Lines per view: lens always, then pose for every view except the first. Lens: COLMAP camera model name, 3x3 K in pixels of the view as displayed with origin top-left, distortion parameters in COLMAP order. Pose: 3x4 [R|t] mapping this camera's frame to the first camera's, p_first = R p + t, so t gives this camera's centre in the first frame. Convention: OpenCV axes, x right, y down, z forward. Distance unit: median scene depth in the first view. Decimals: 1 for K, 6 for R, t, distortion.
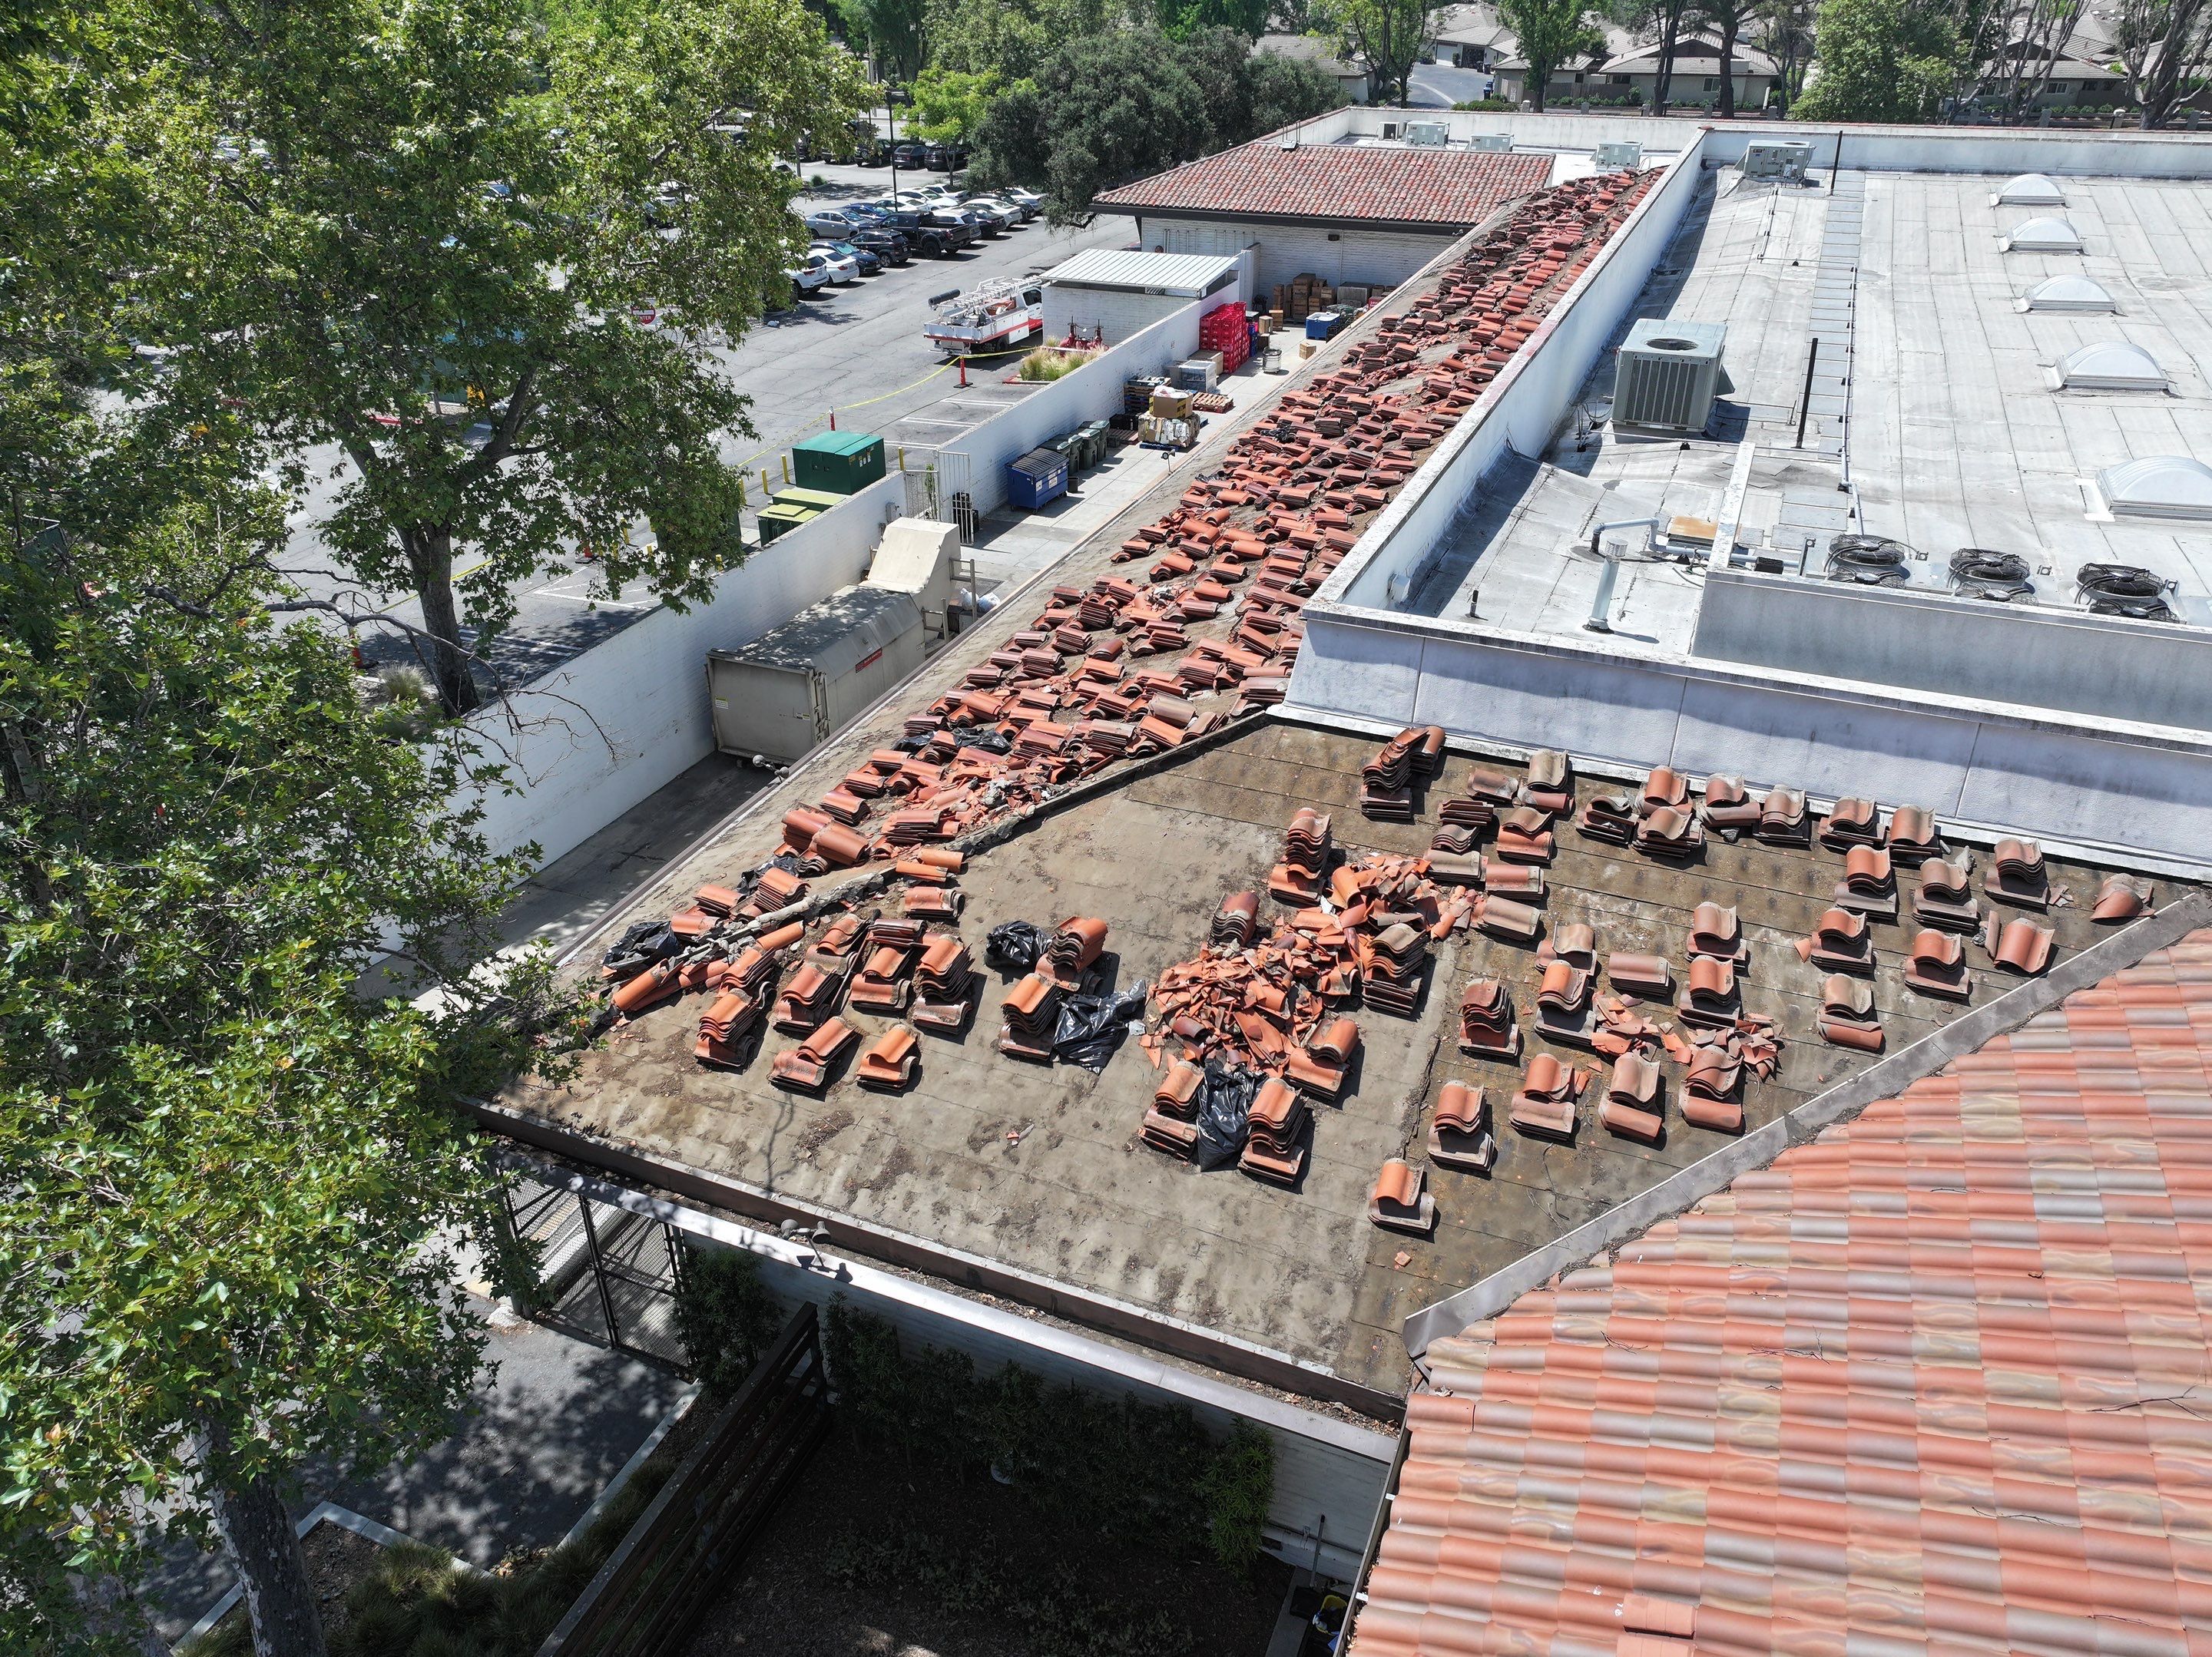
lens RADIAL K [[1562.4, 0, 1114.1], [0, 1562.4, 822.2], [0, 0, 1]] dist [-0.012339, 0.031438]
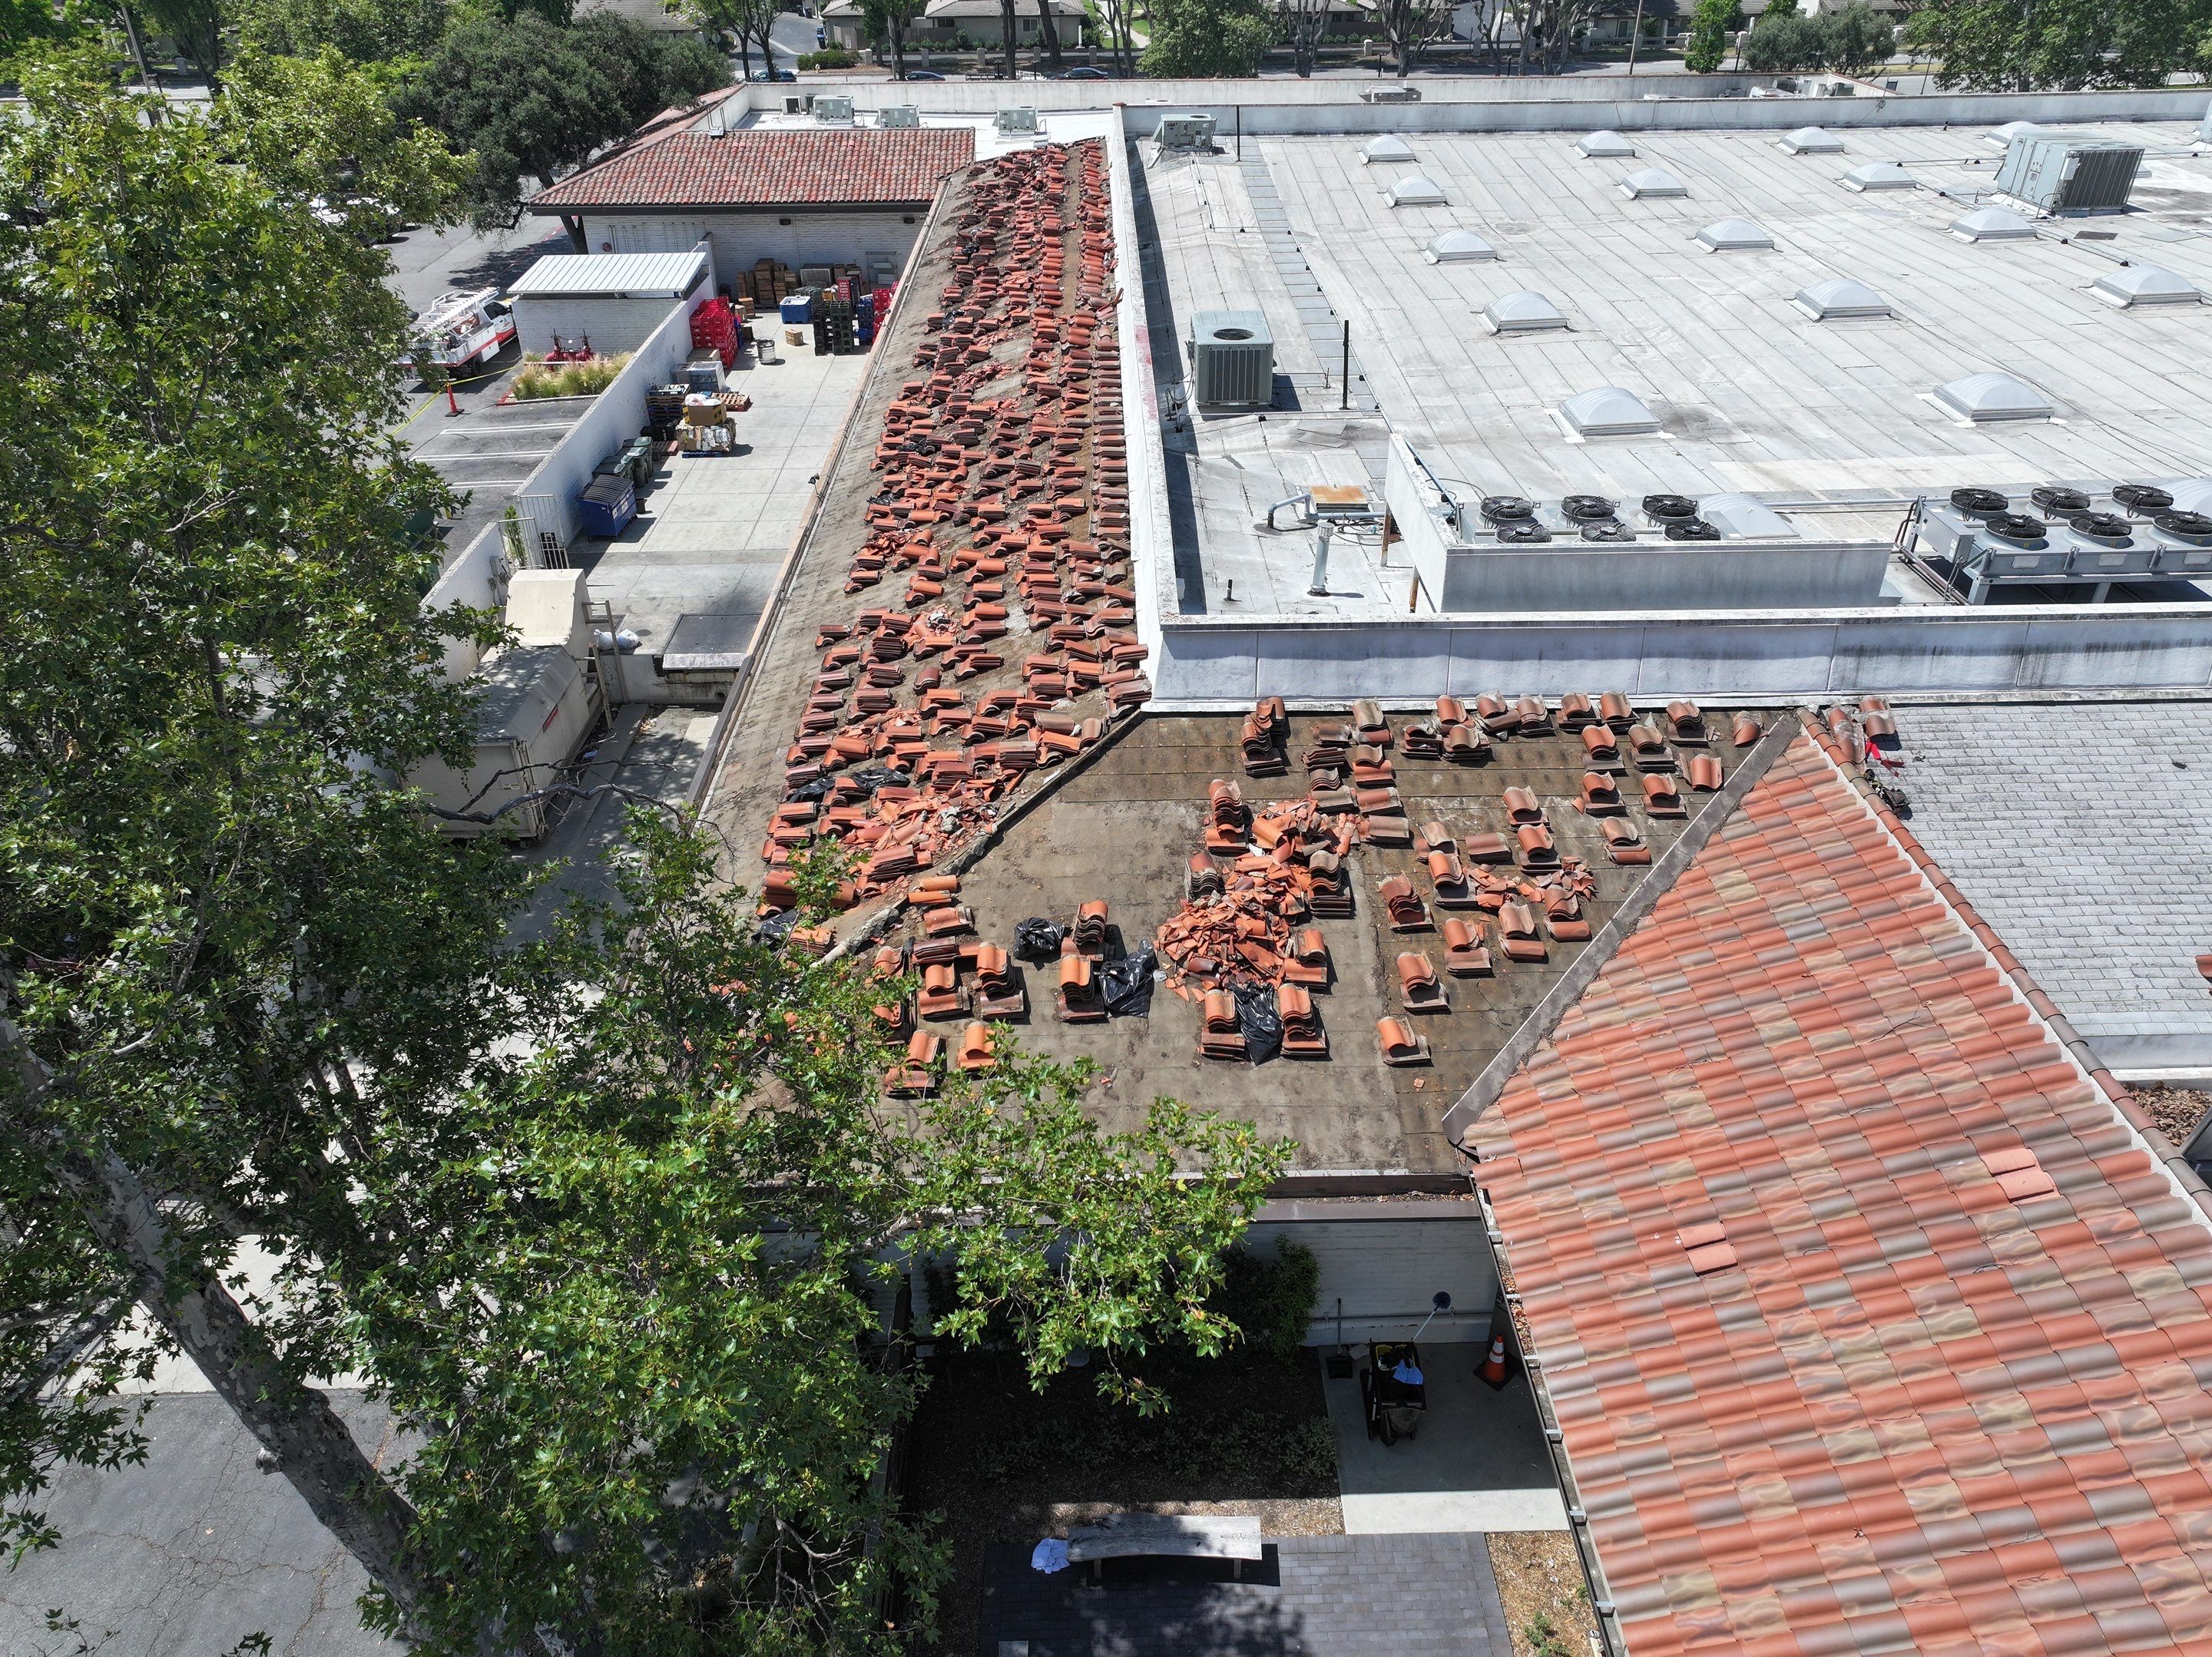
lens RADIAL K [[1562.4, 0, 1114.1], [0, 1562.4, 822.2], [0, 0, 1]] dist [-0.012339, 0.031438]
pose [[0.915149, -0.215922, 0.340413, -0.411734], [0.201999, 0.976410, 0.076287, -0.092997], [-0.348854, -0.001051, 0.937176, -0.181210]]
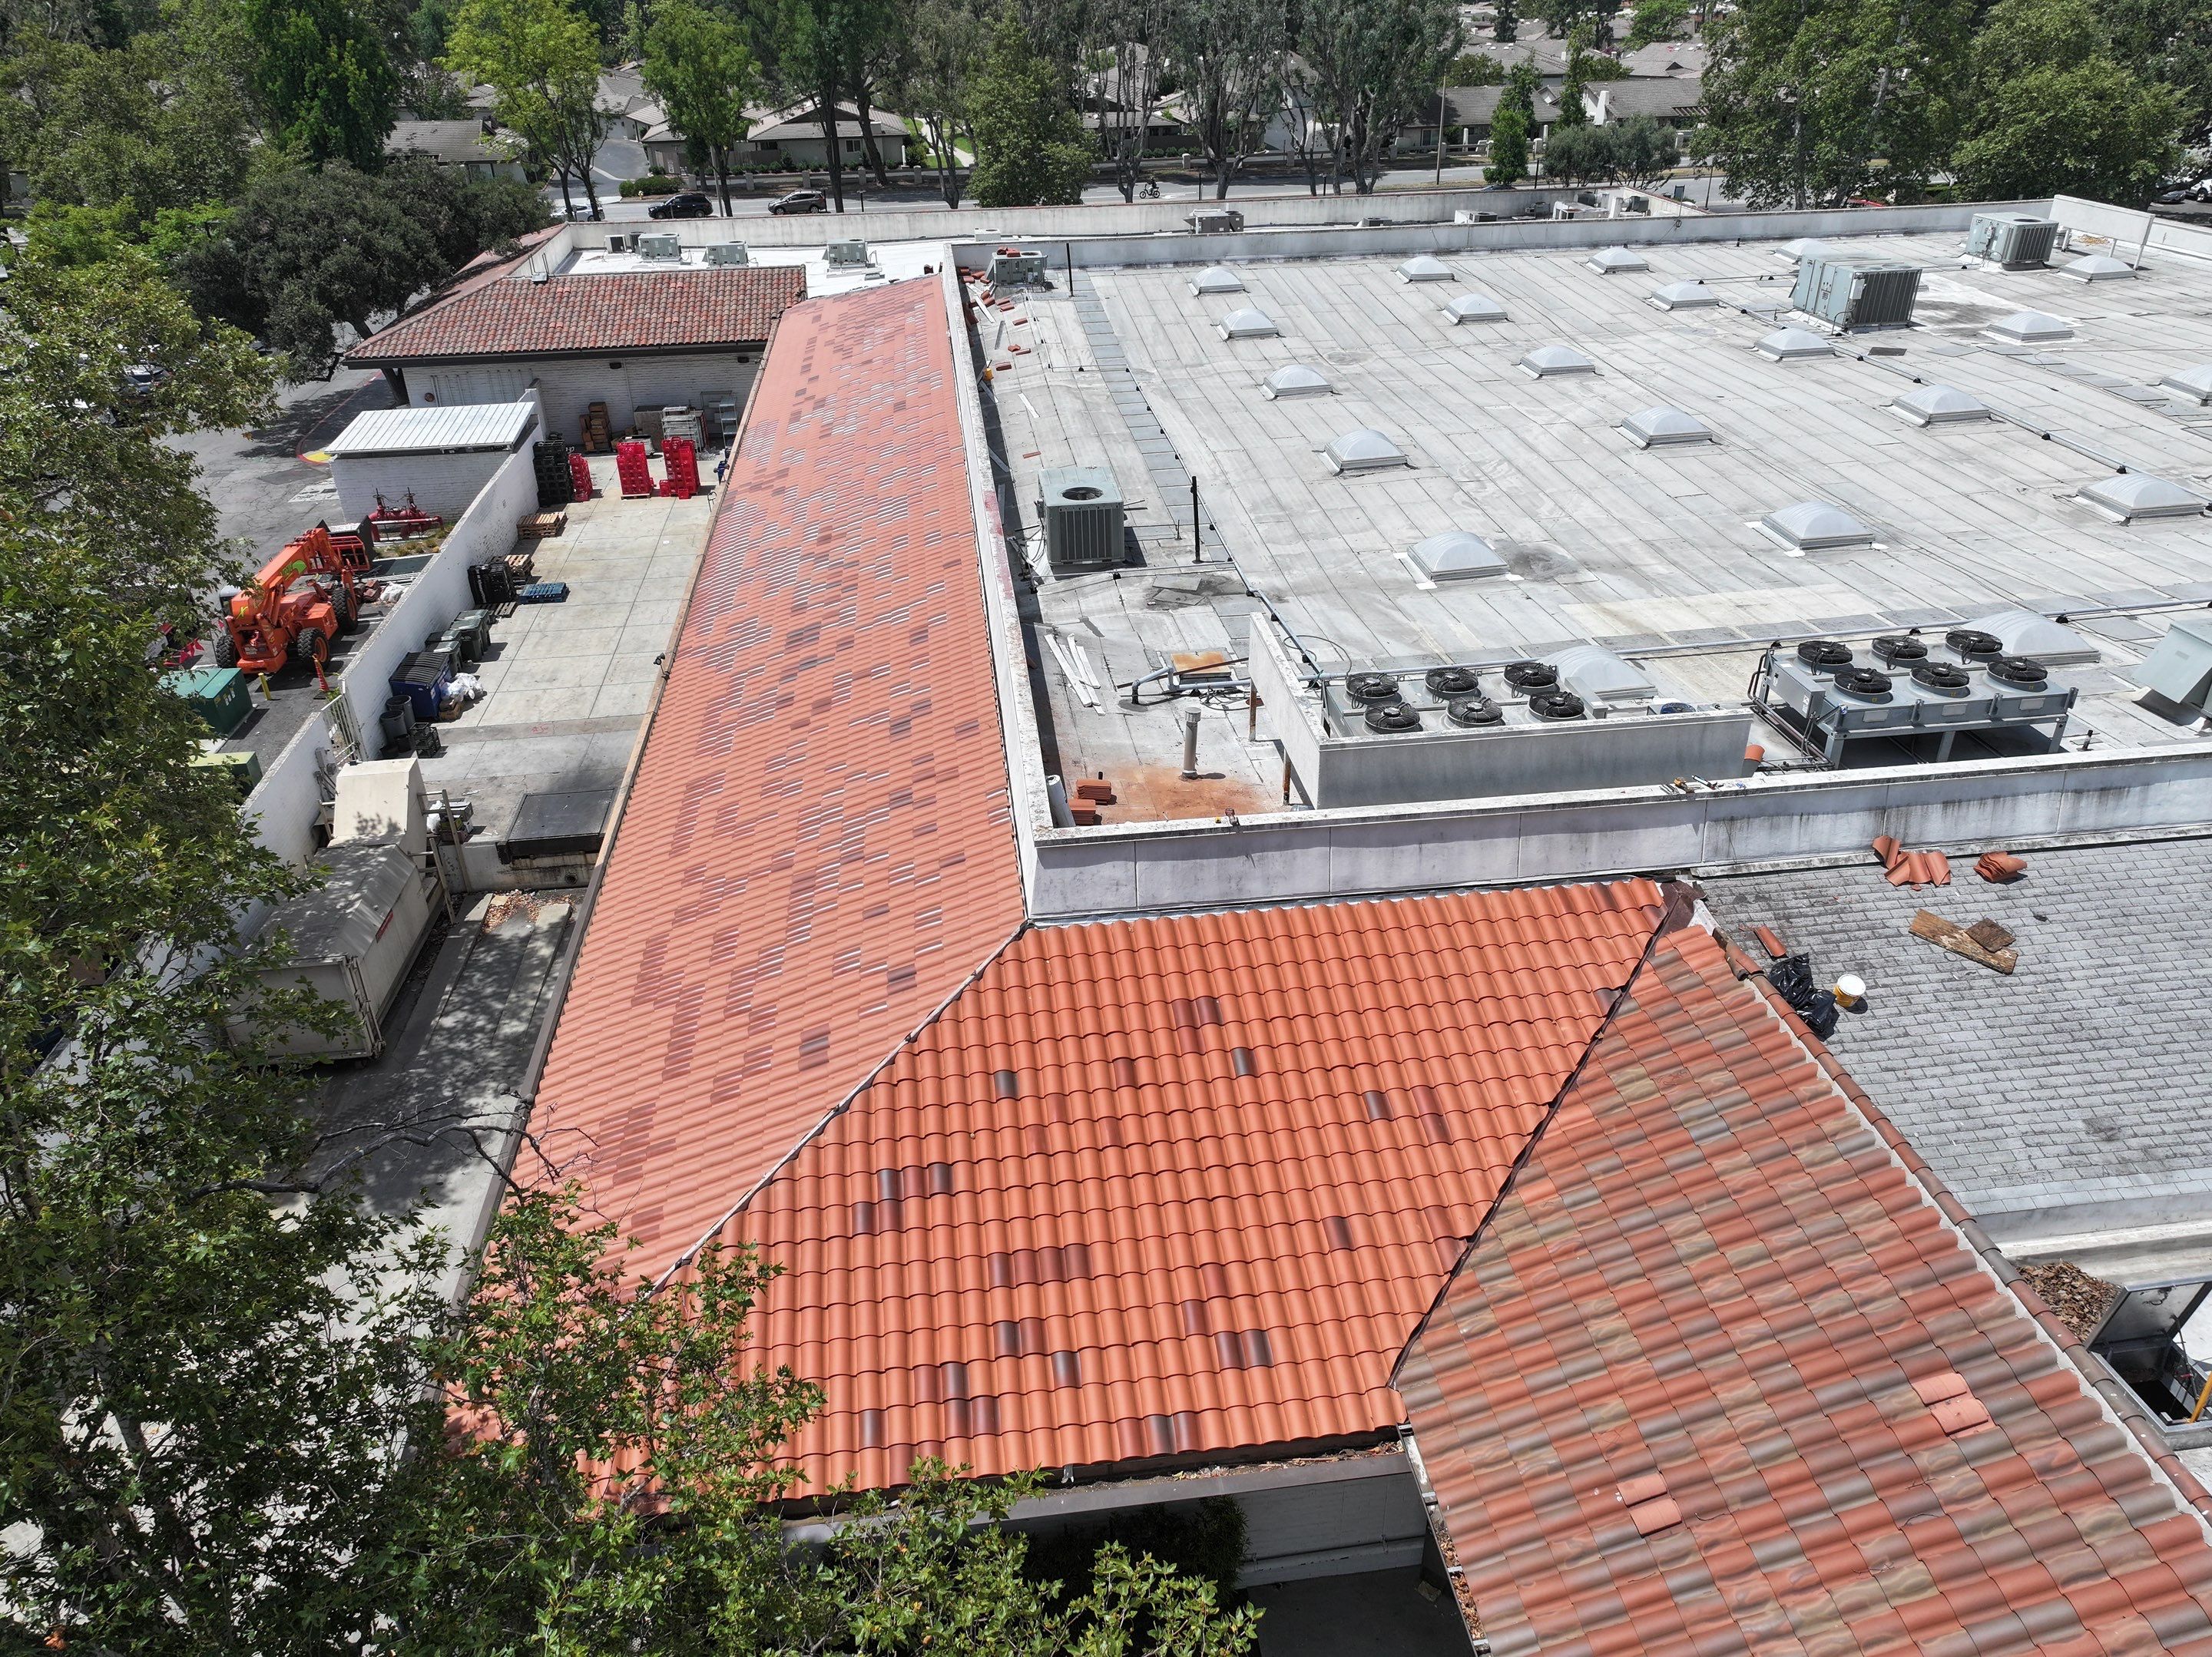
lens RADIAL K [[1562.4, 0, 1114.1], [0, 1562.4, 822.2], [0, 0, 1]] dist [-0.012339, 0.031438]
pose [[0.867291, -0.251702, 0.429478, -0.376376], [0.258368, 0.965052, 0.043833, -0.206358], [-0.425502, 0.072948, 0.902013, -0.135245]]
